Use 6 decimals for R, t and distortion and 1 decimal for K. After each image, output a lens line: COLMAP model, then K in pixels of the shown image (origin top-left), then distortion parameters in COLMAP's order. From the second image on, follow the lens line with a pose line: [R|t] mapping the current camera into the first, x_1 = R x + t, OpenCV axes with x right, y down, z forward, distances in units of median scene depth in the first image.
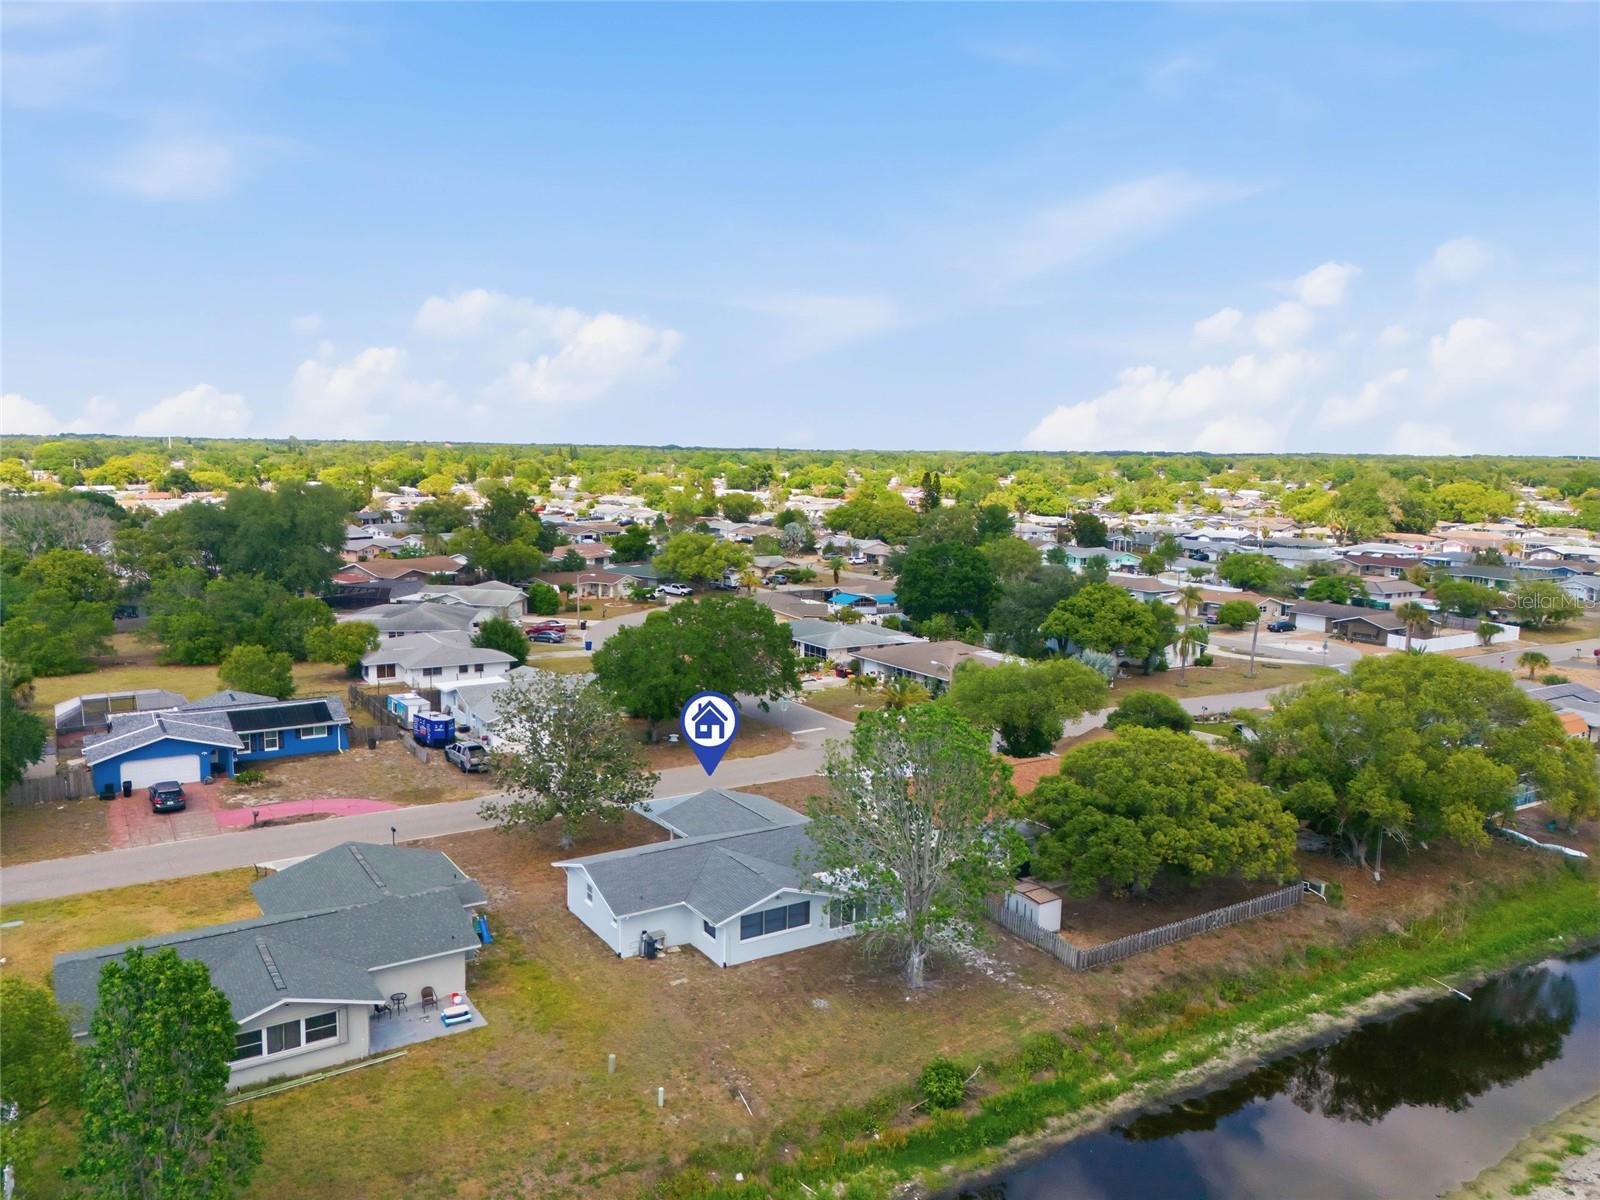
lens RADIAL K [[1171.6, 0, 800.0], [0, 1171.6, 600.0], [0, 0, 1]] dist [0.079503, -0.069460]
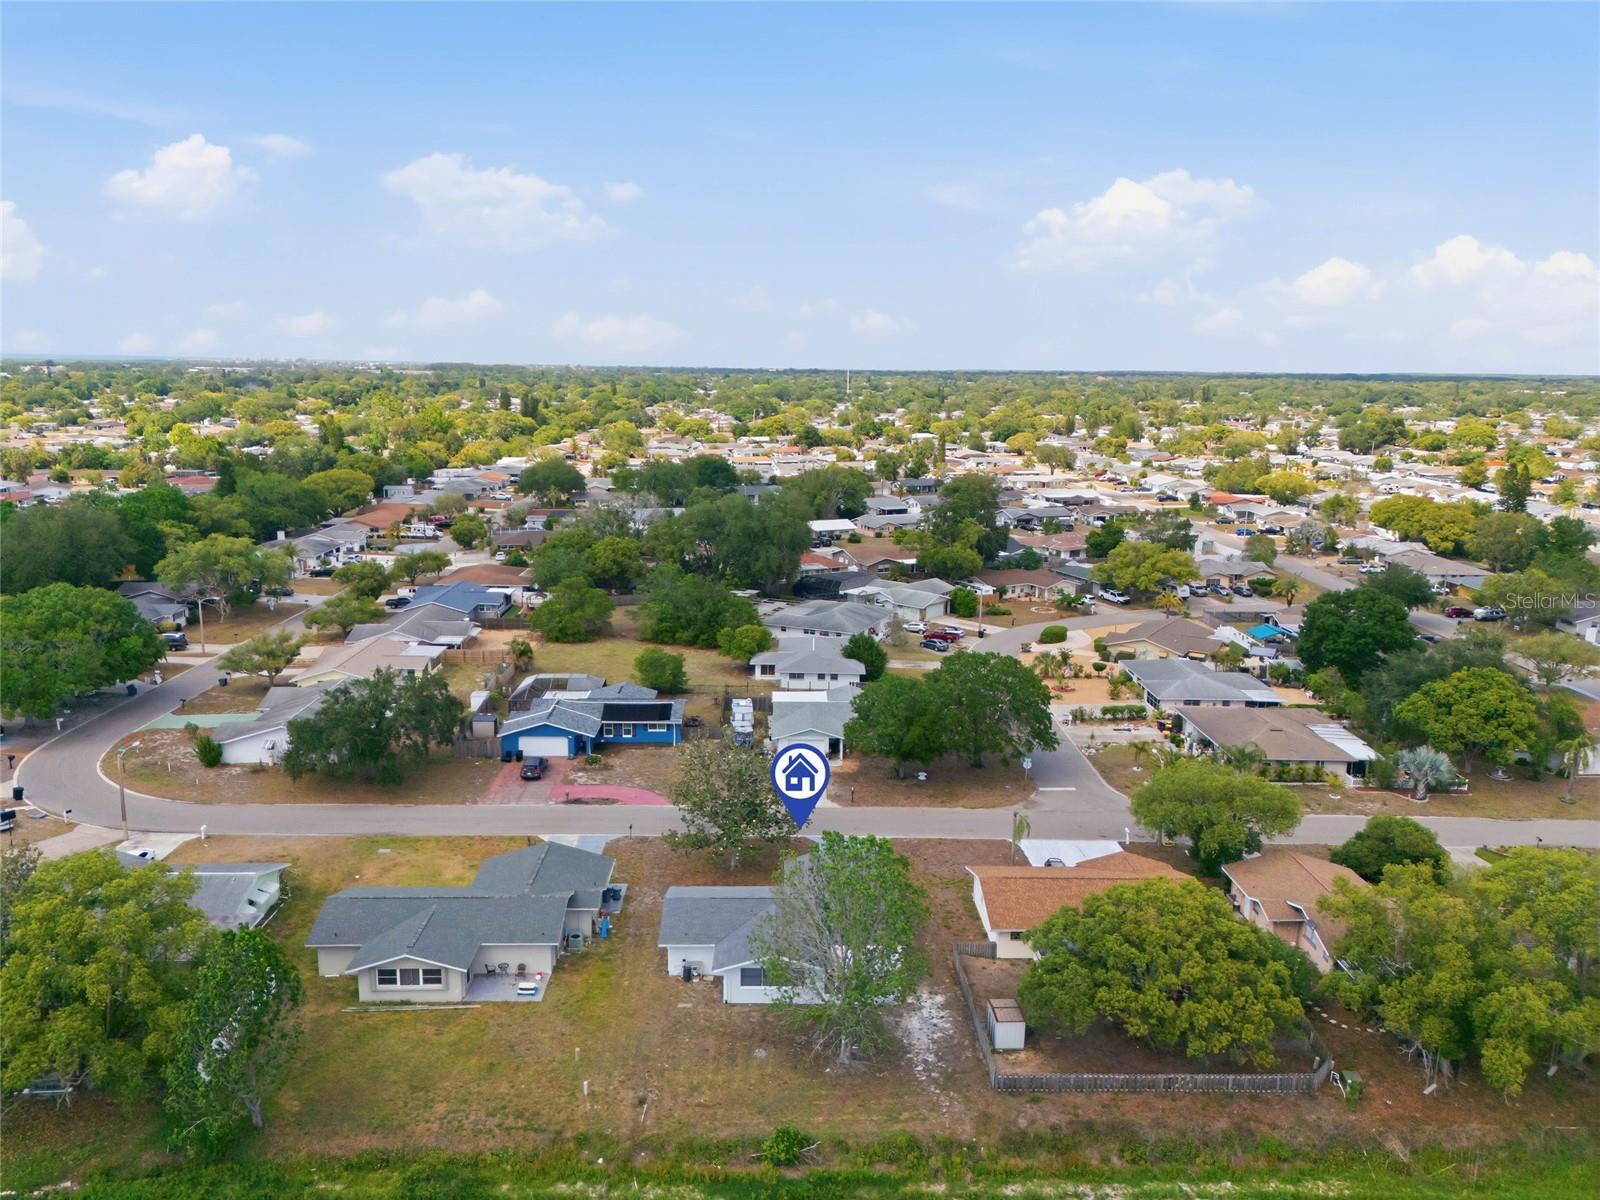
lens RADIAL K [[1171.6, 0, 800.0], [0, 1171.6, 600.0], [0, 0, 1]] dist [0.079503, -0.069460]
pose [[0.856586, 0.097416, -0.506725, 0.546558], [-0.066906, 0.994696, 0.078127, -0.207631], [0.511648, -0.033020, 0.858560, -0.050283]]
